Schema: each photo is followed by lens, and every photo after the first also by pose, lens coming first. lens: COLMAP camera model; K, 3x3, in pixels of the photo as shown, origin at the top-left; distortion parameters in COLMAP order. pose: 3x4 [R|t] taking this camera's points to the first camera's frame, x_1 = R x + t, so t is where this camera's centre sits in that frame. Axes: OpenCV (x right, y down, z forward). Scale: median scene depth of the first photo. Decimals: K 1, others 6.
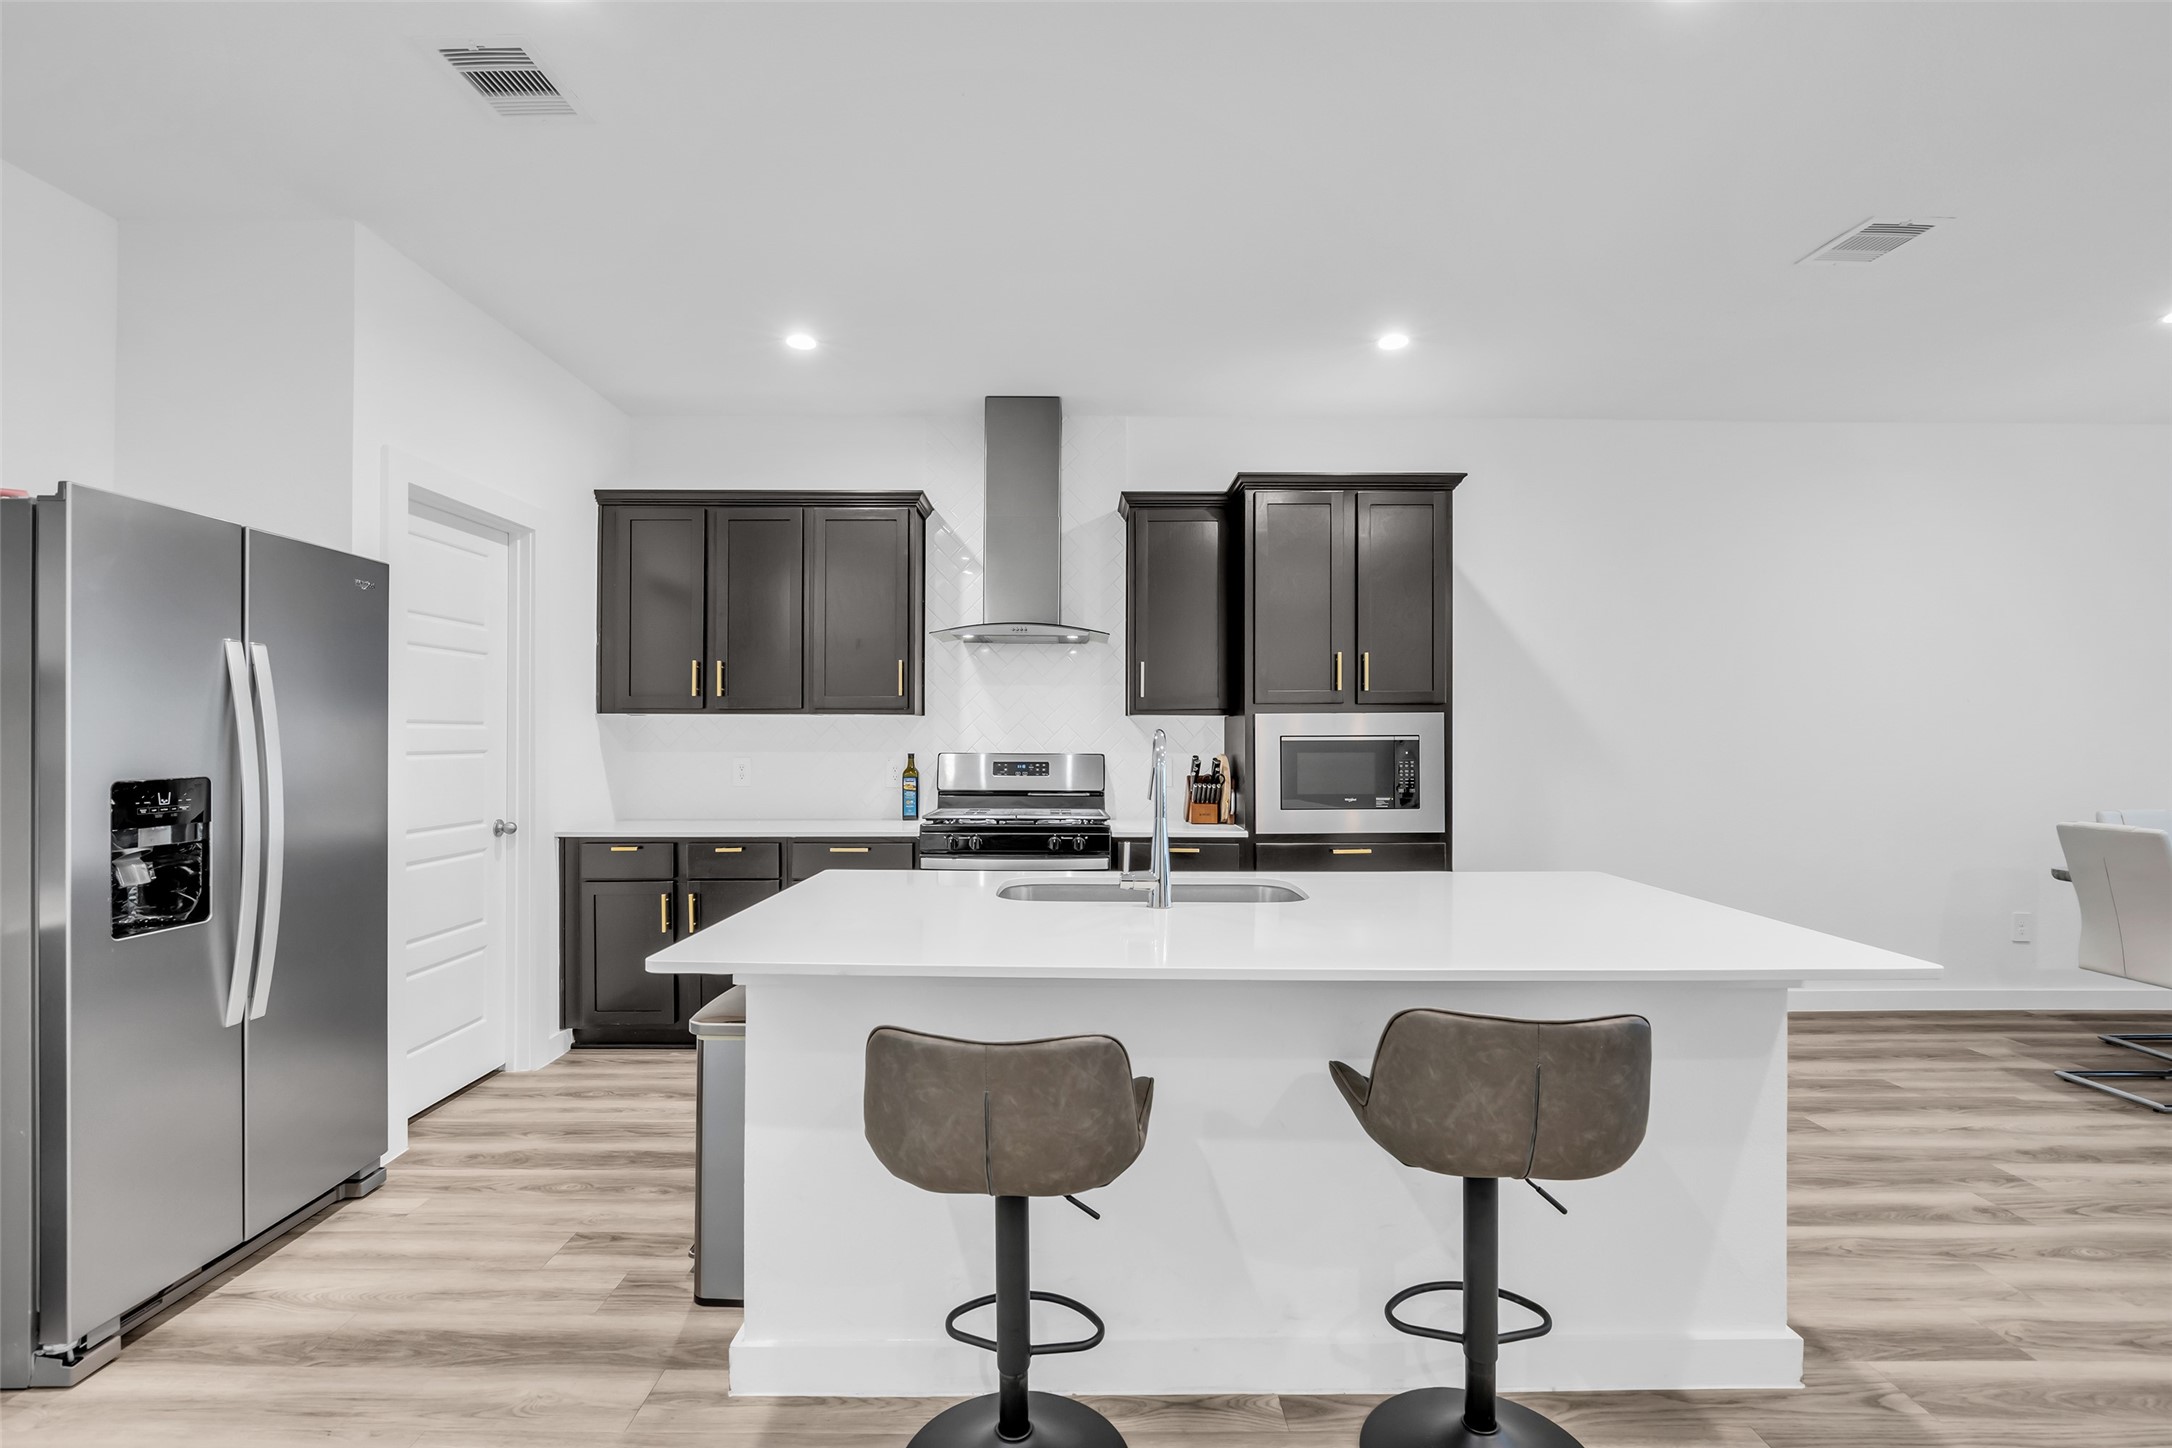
lens RADIAL K [[1000.1, 0, 1076.8], [0, 1000.1, 732.3], [0, 0, 1]] dist [-0.015815, 0.005421]
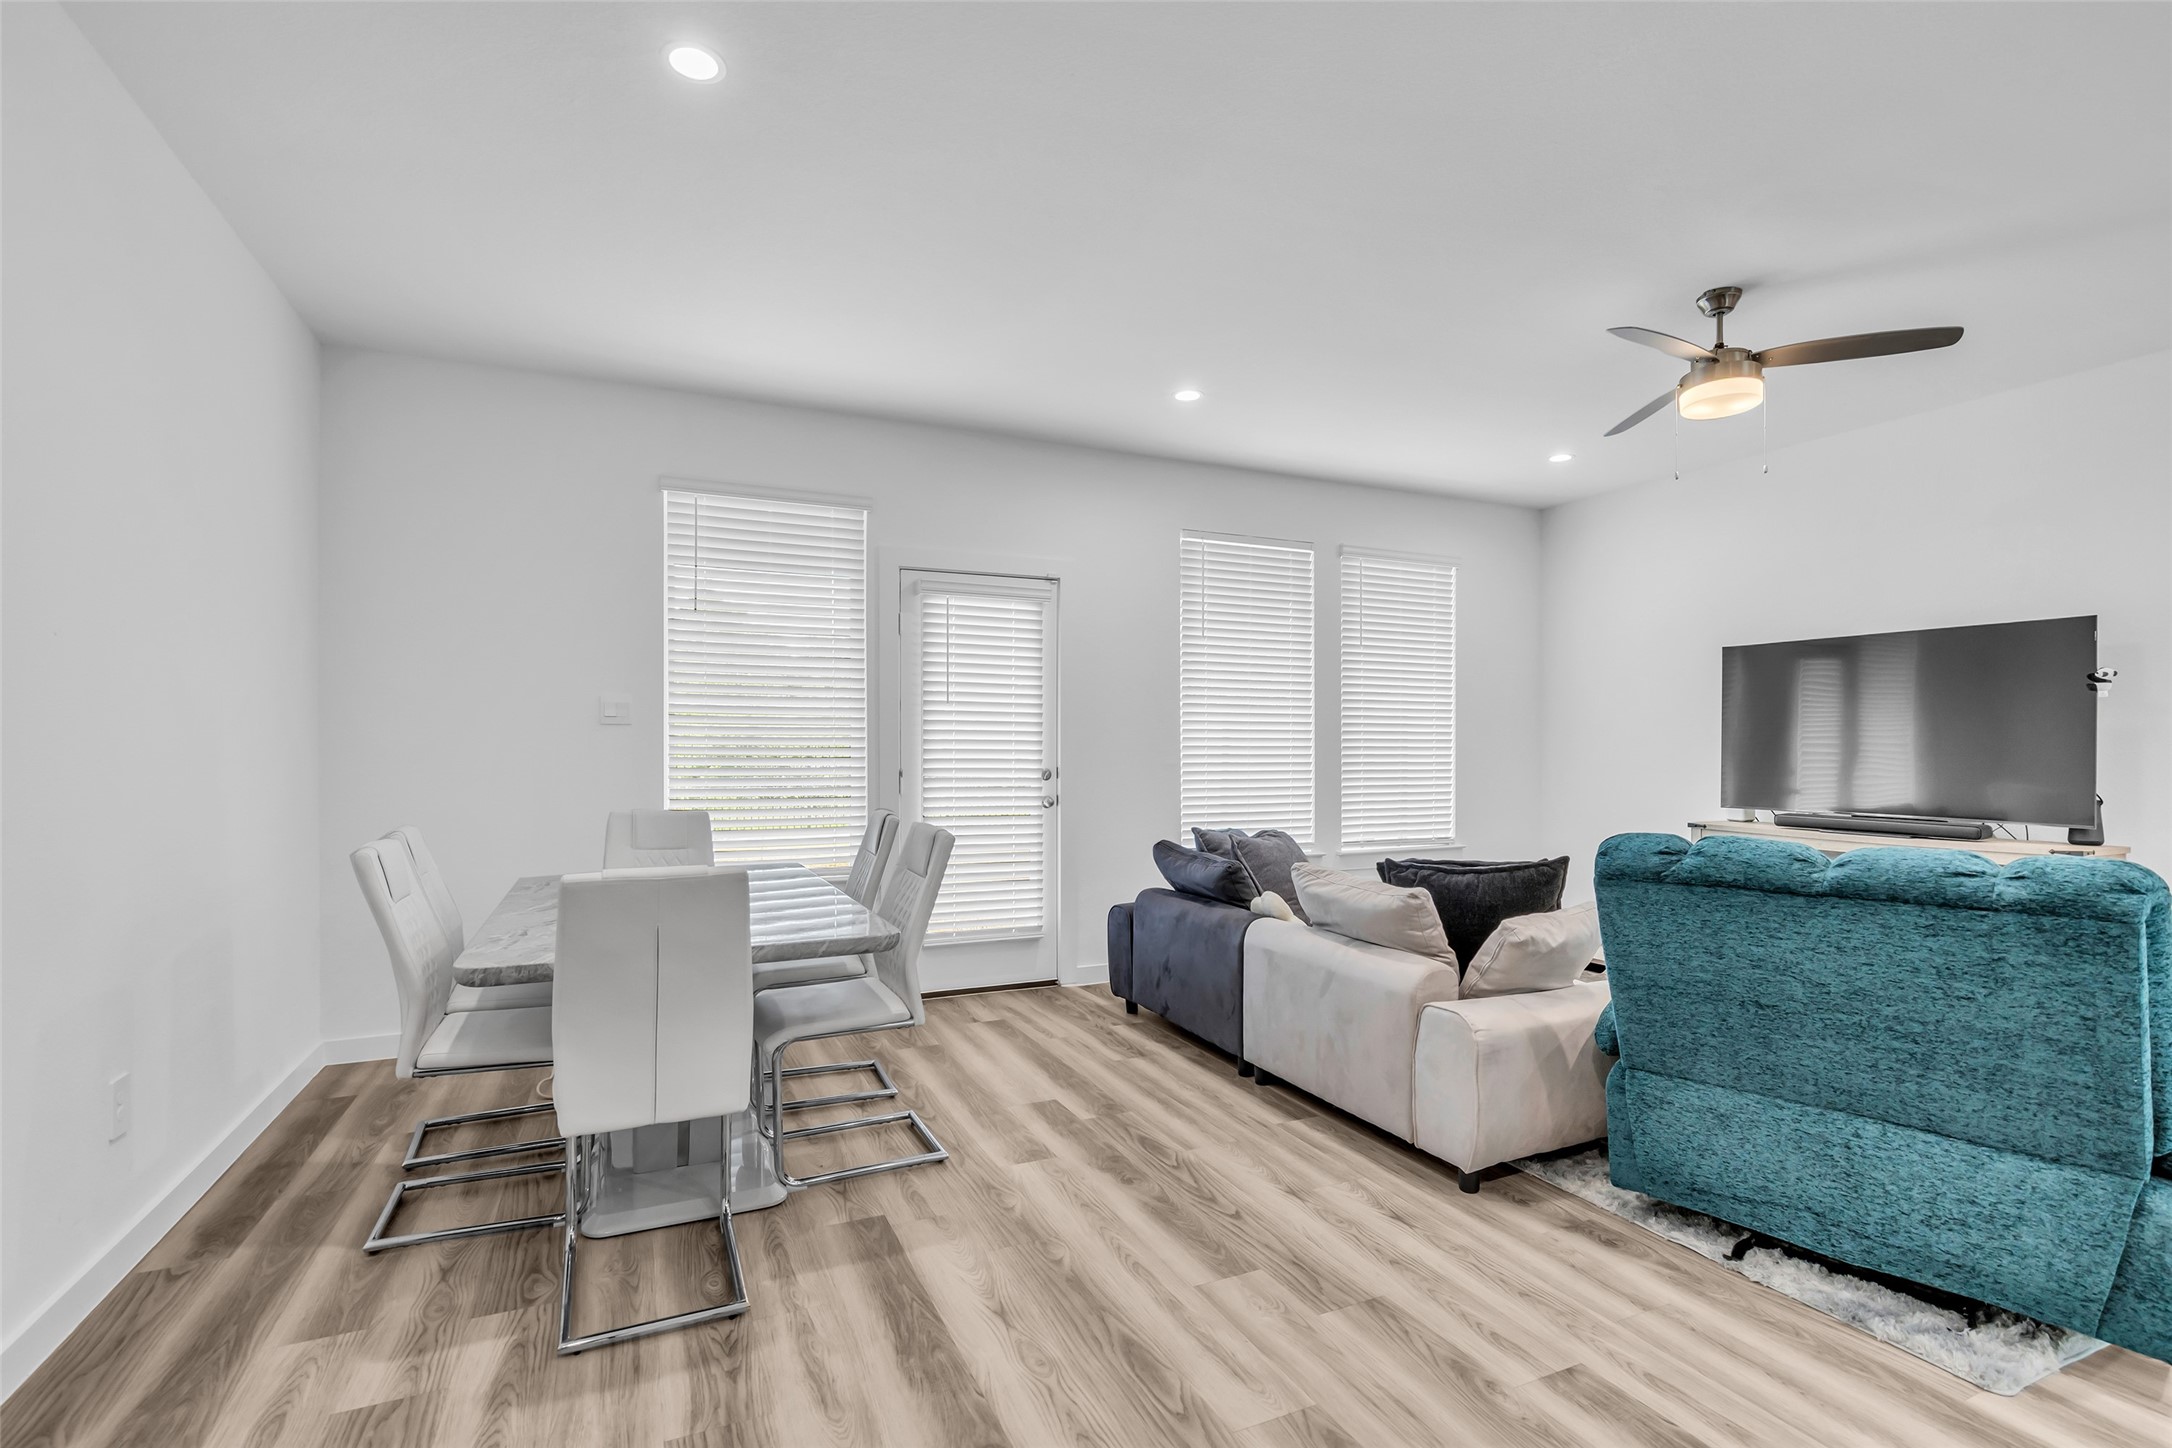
lens RADIAL K [[1000.1, 0, 1080.0], [0, 1000.1, 749.0], [0, 0, 1]] dist [-0.015815, 0.005421]
pose [[-0.407891, -0.005650, 0.913013, 0.407618], [-0.002577, 0.999984, 0.005037, 0.018794], [-0.913027, -0.000298, -0.407899, 0.995541]]
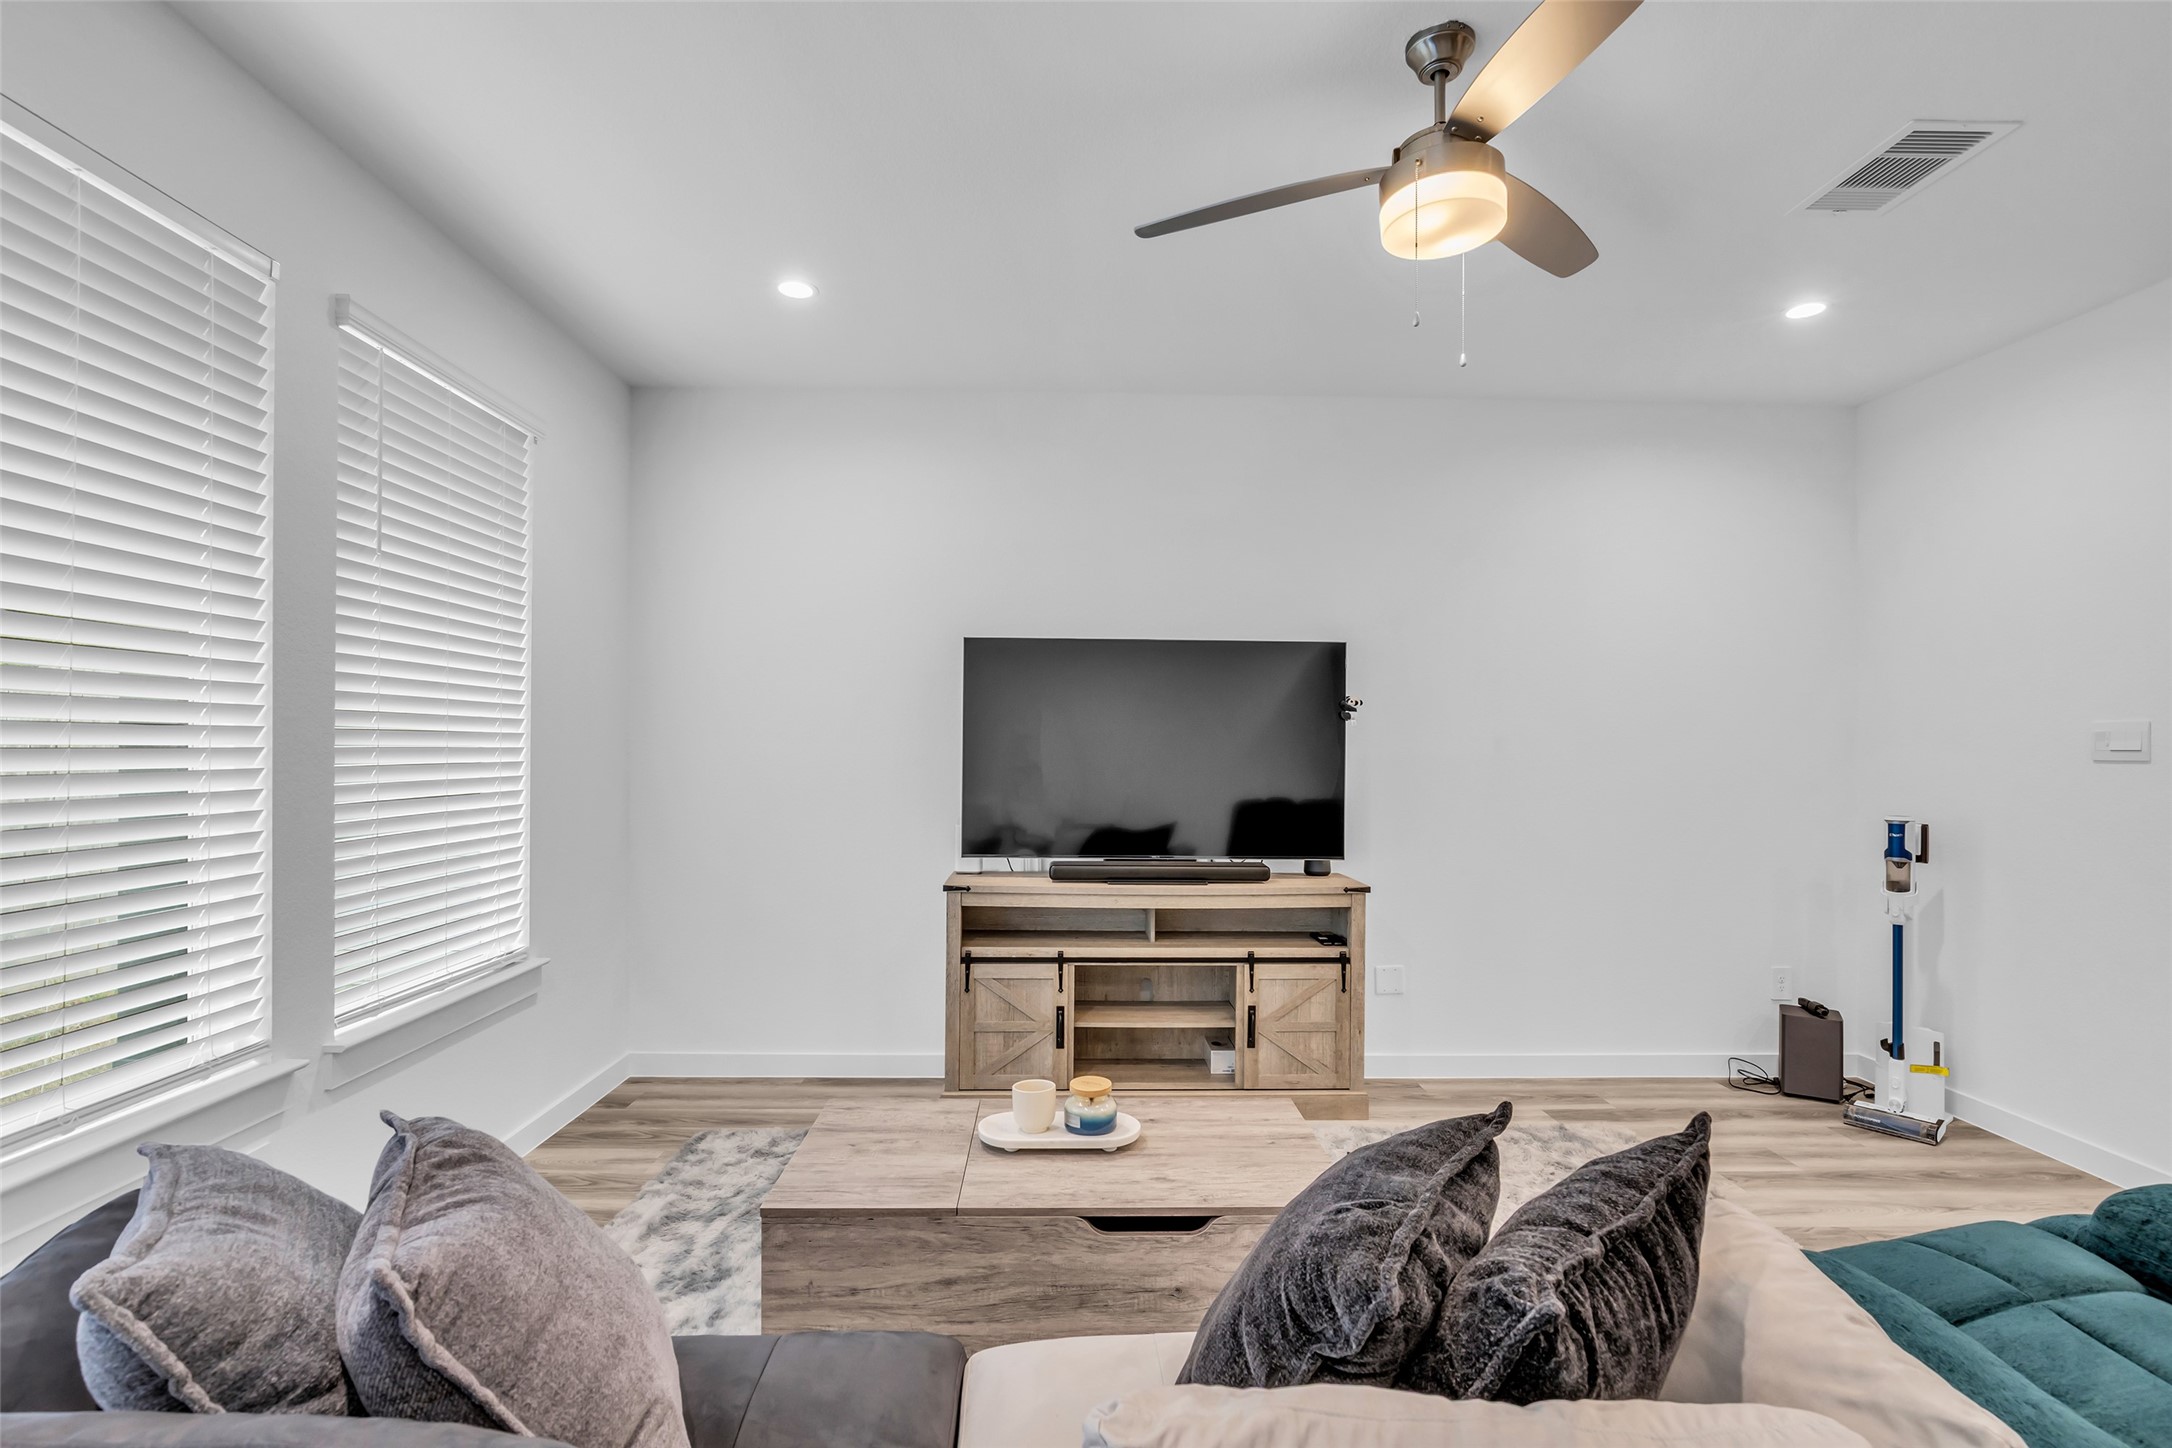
lens RADIAL K [[1000.1, 0, 1088.7], [0, 1000.1, 737.5], [0, 0, 1]] dist [-0.015815, 0.005421]
pose [[-0.999828, -0.011186, -0.014790, 1.223281], [-0.011083, 0.999914, -0.007050, -0.011887], [0.014868, -0.006885, -0.999866, 0.615337]]
